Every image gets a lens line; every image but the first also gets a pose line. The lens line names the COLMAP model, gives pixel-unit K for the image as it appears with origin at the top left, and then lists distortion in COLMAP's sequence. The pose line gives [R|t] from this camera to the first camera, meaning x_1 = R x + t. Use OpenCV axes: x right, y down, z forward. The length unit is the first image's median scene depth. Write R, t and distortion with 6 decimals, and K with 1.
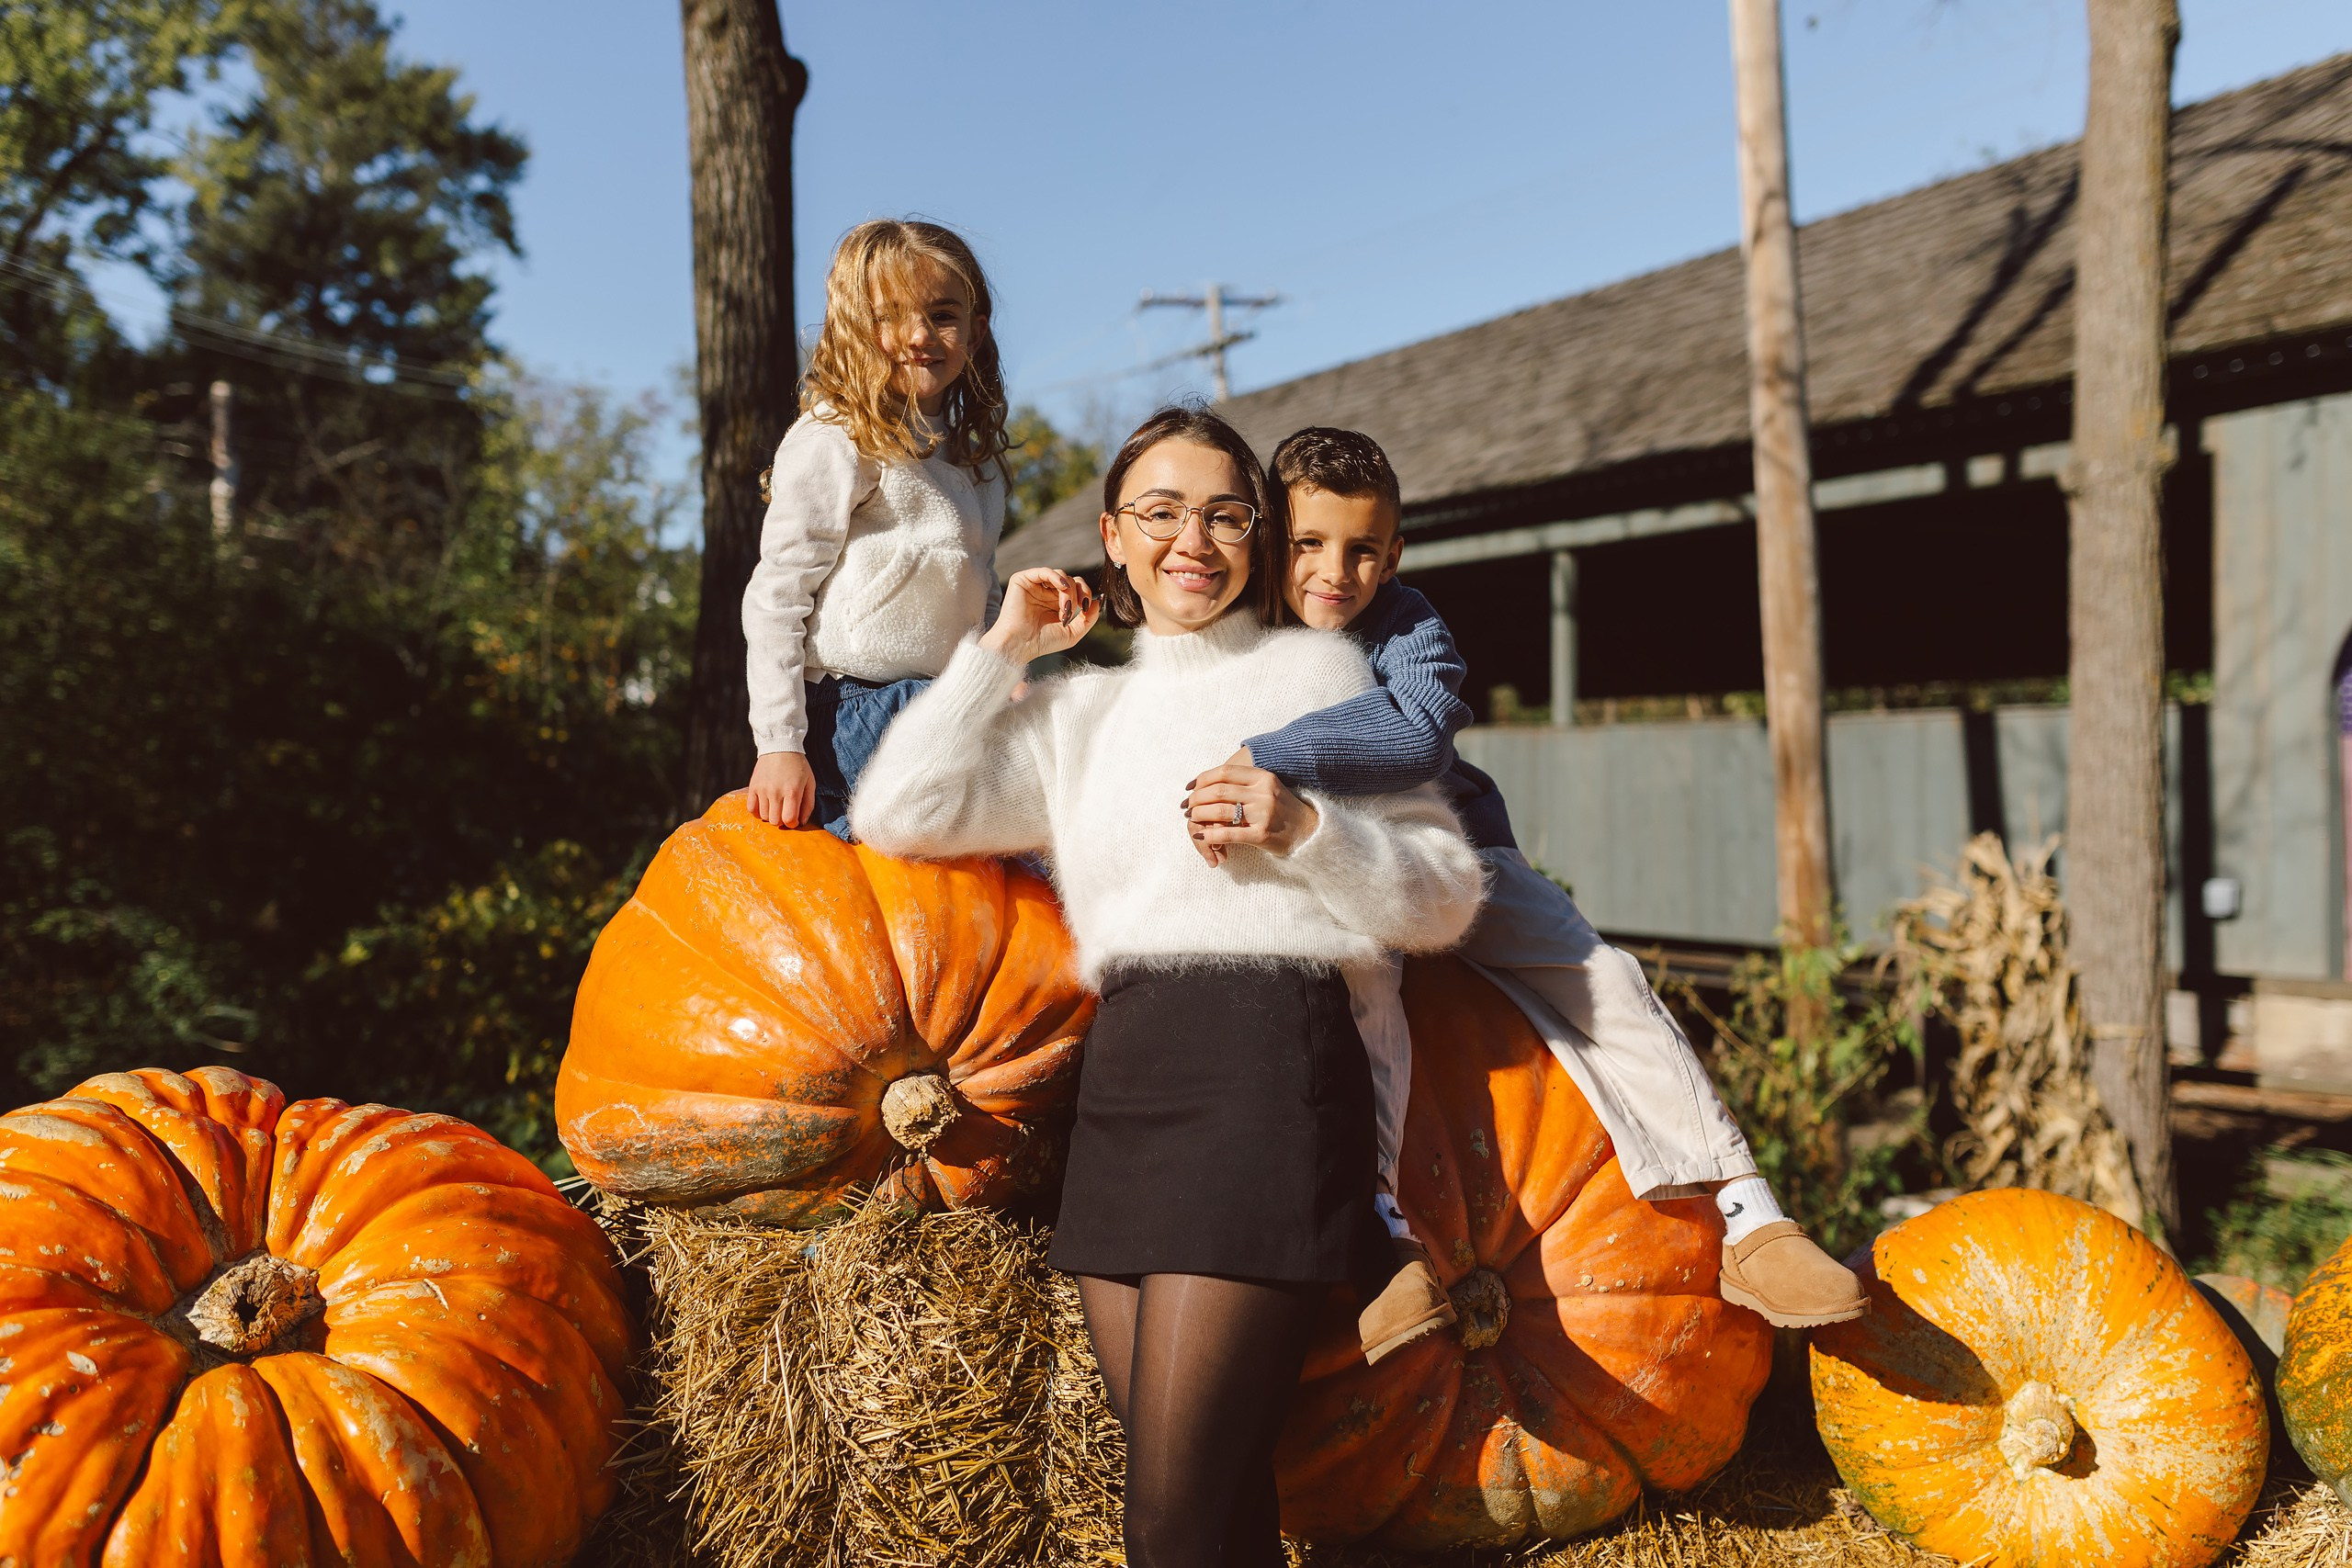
lens RADIAL K [[2291.3, 0, 1162.7], [0, 2291.3, 781.5], [0, 0, 1]] dist [-0.005178, 0.009459]
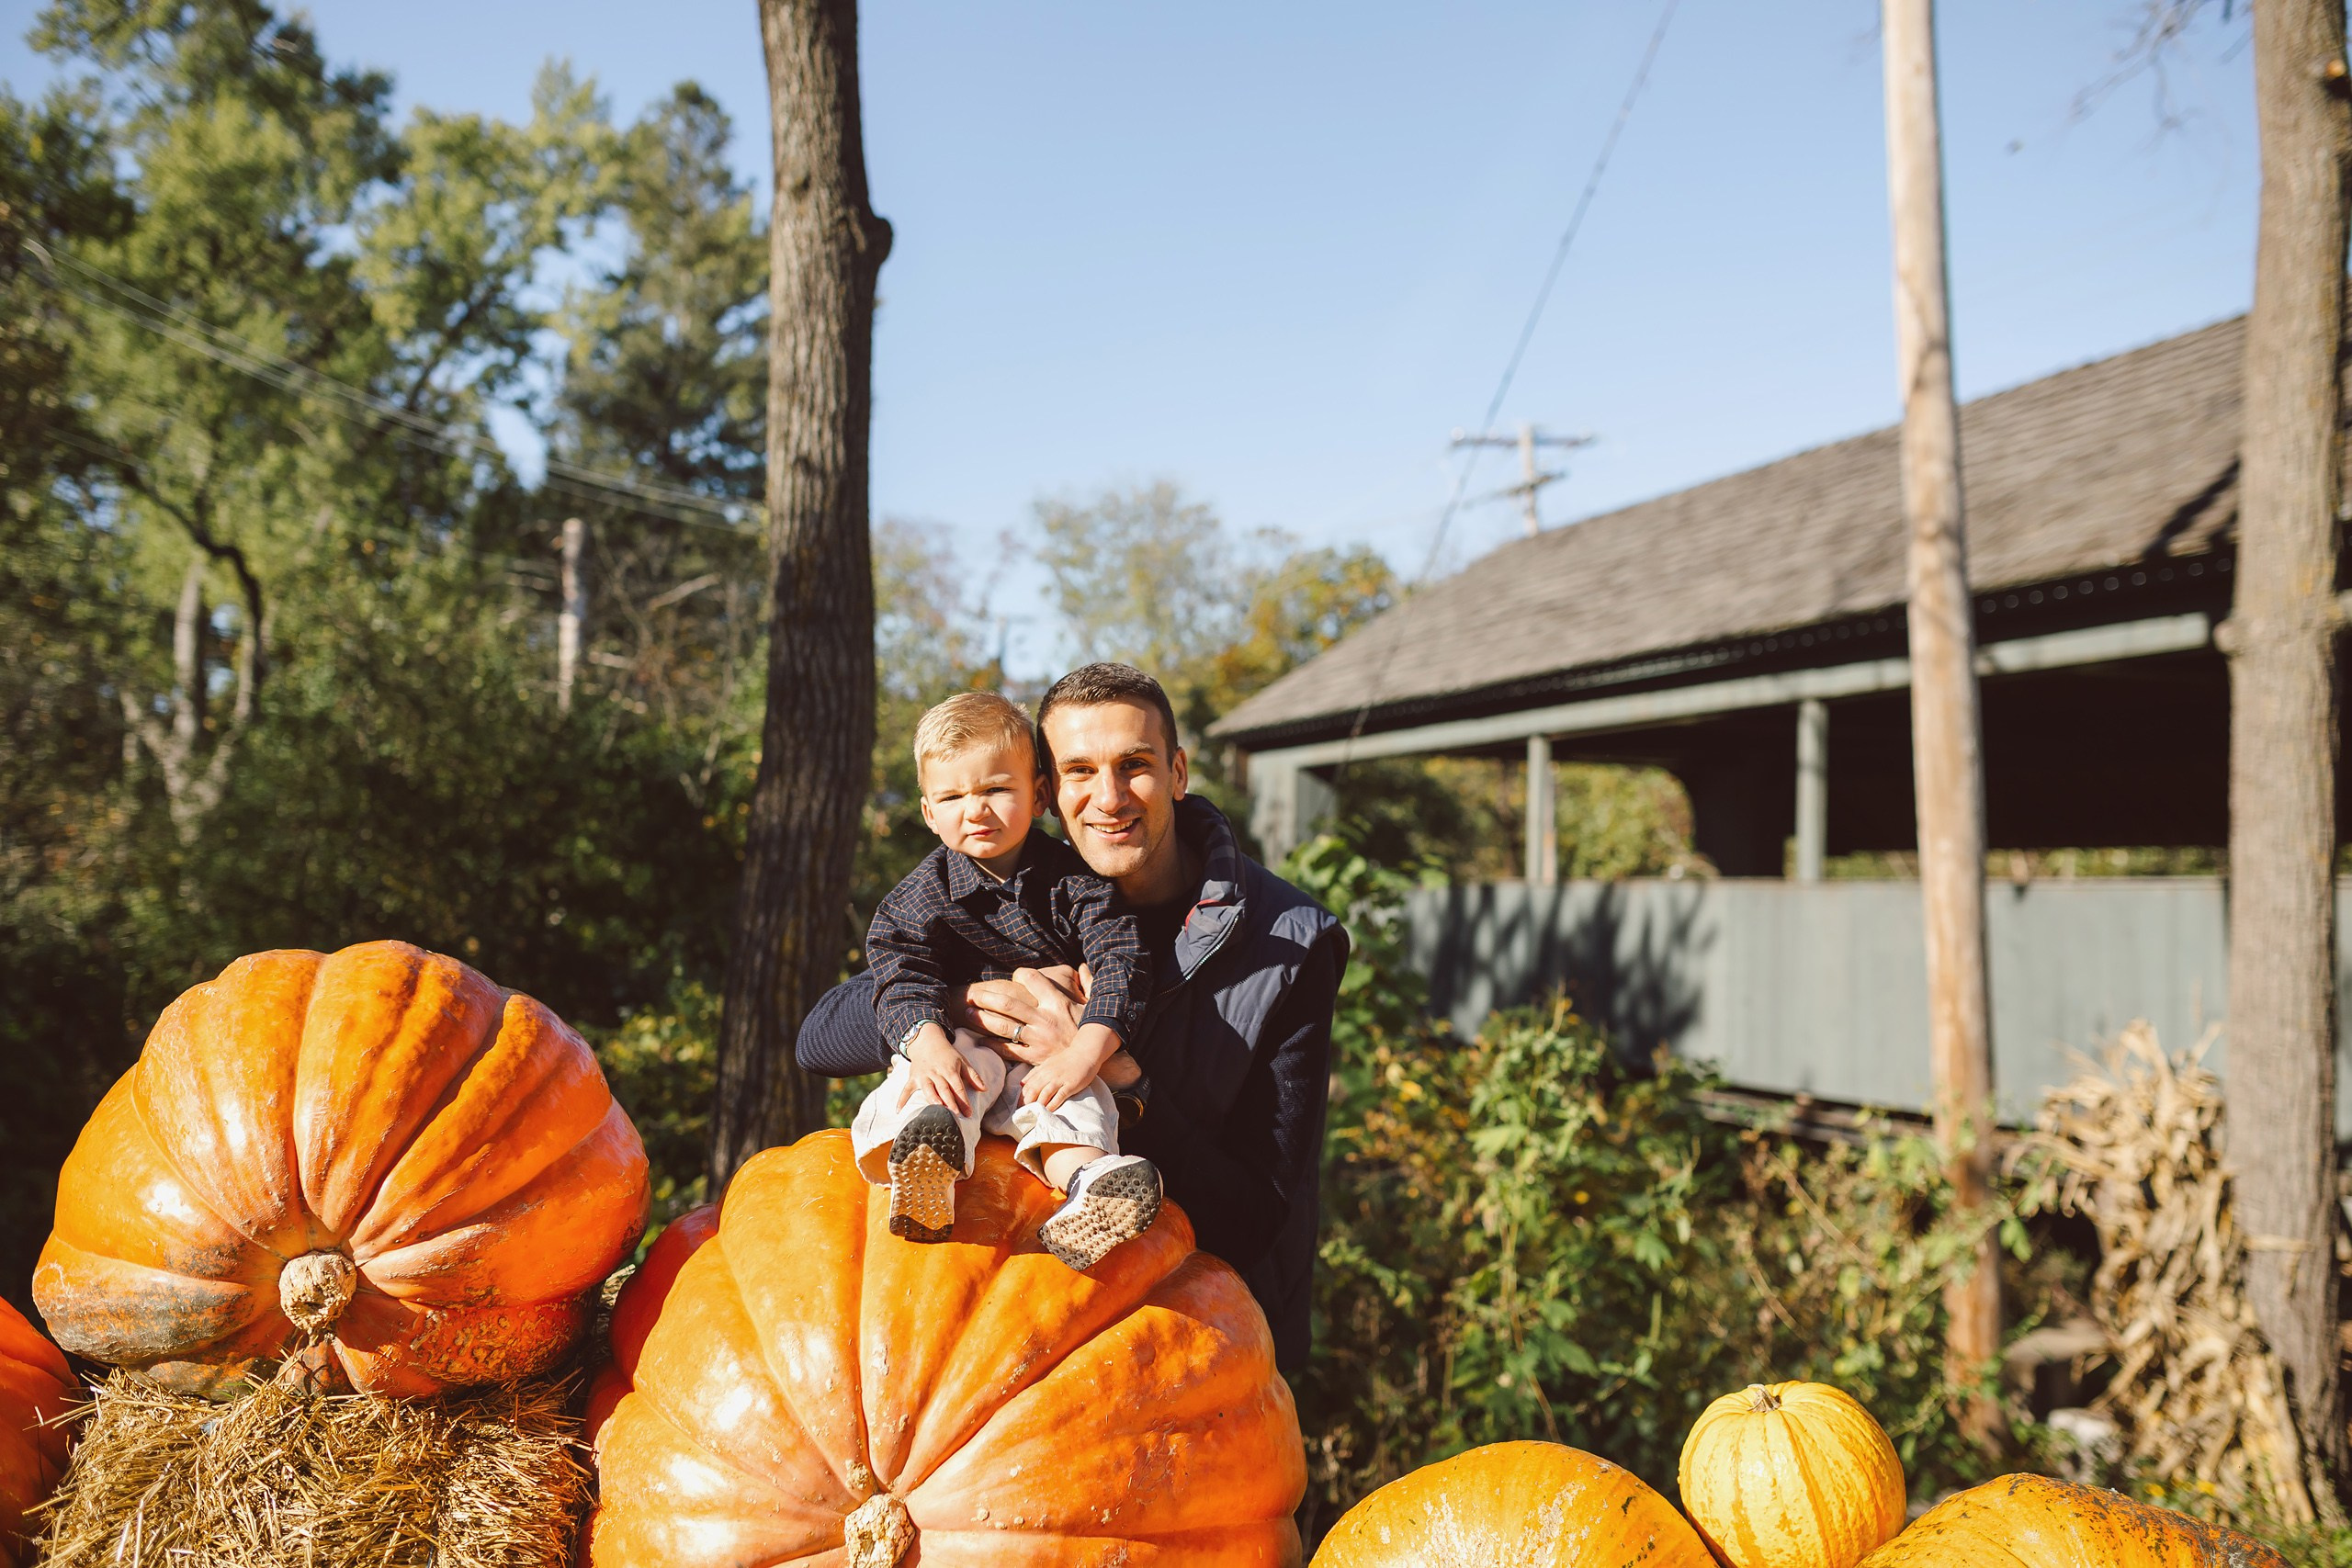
lens RADIAL K [[2290.7, 0, 1120.8], [0, 2290.7, 793.2], [0, 0, 1]] dist [-0.010440, 0.015111]
pose [[0.985599, 0.022344, -0.167617, 0.110098], [-0.031286, 0.998214, -0.050895, -0.008628], [0.166180, 0.055406, 0.984538, 0.020279]]
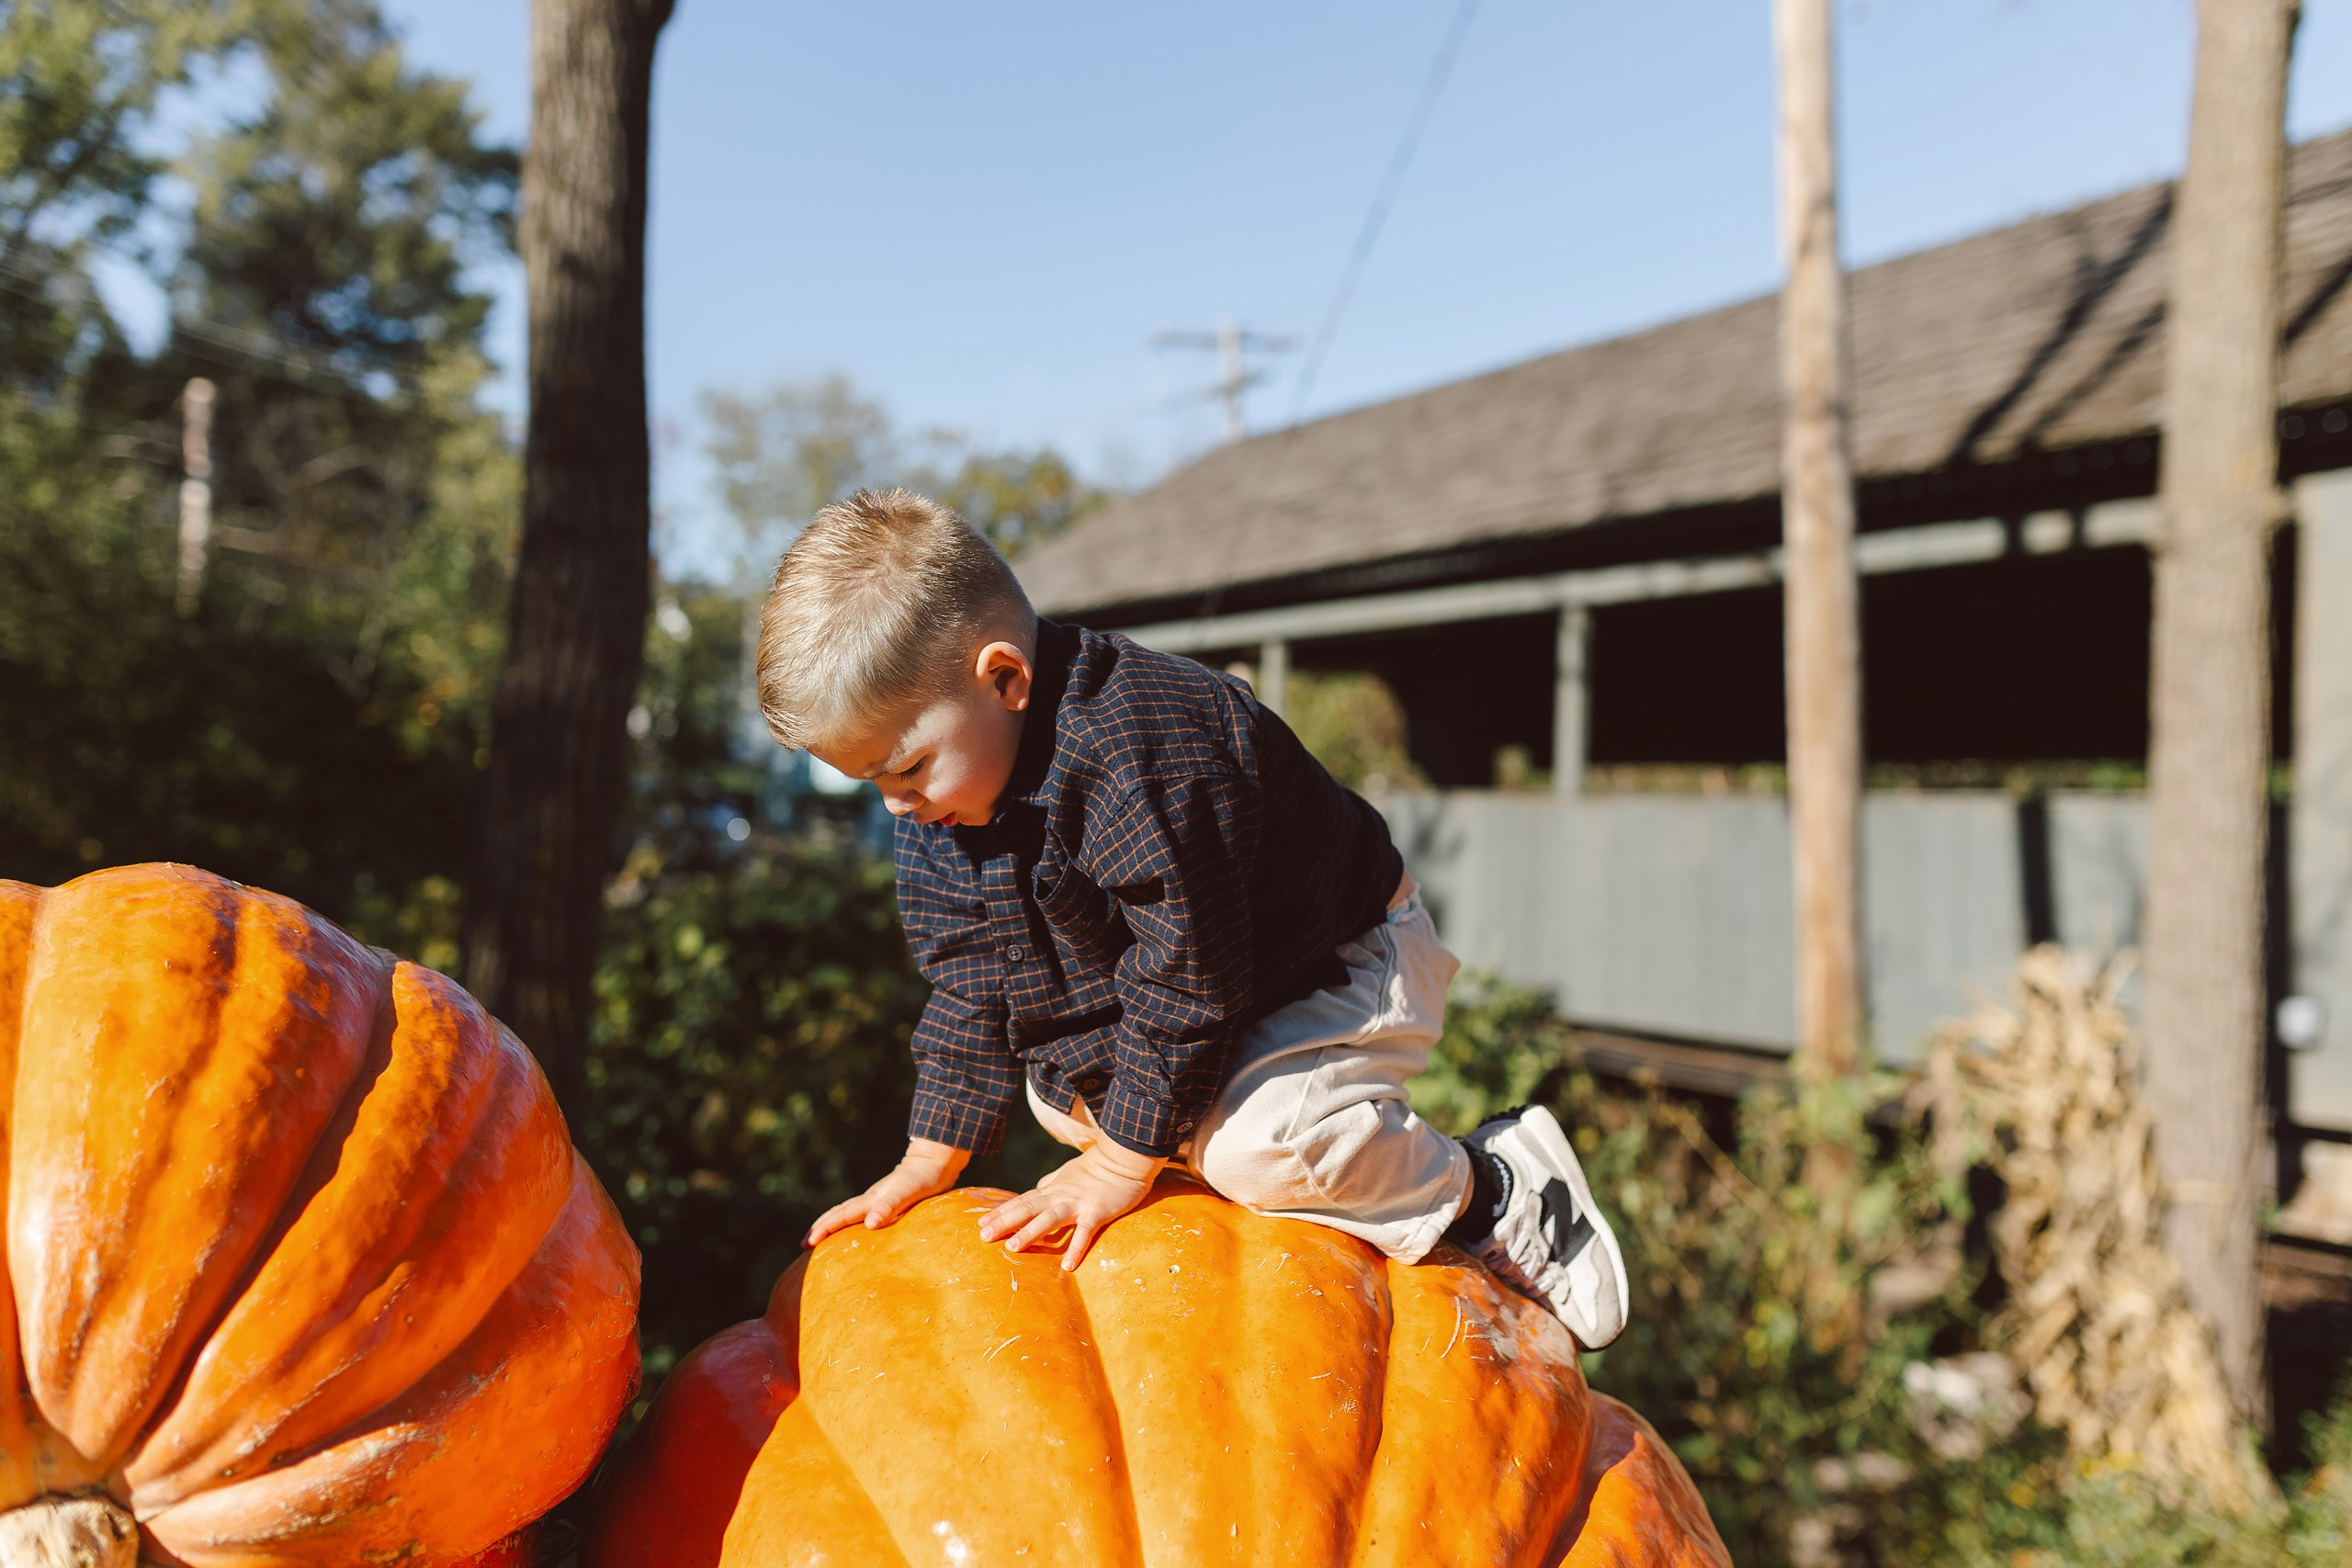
lens RADIAL K [[2323.0, 0, 1145.7], [0, 2323.0, 781.5], [0, 0, 1]] dist [-0.003844, 0.020388]
pose [[0.999112, 0.040411, -0.011941, 0.034652], [-0.040665, 0.998934, -0.021850, -0.006609], [0.011045, 0.022317, 0.999690, 0.139656]]
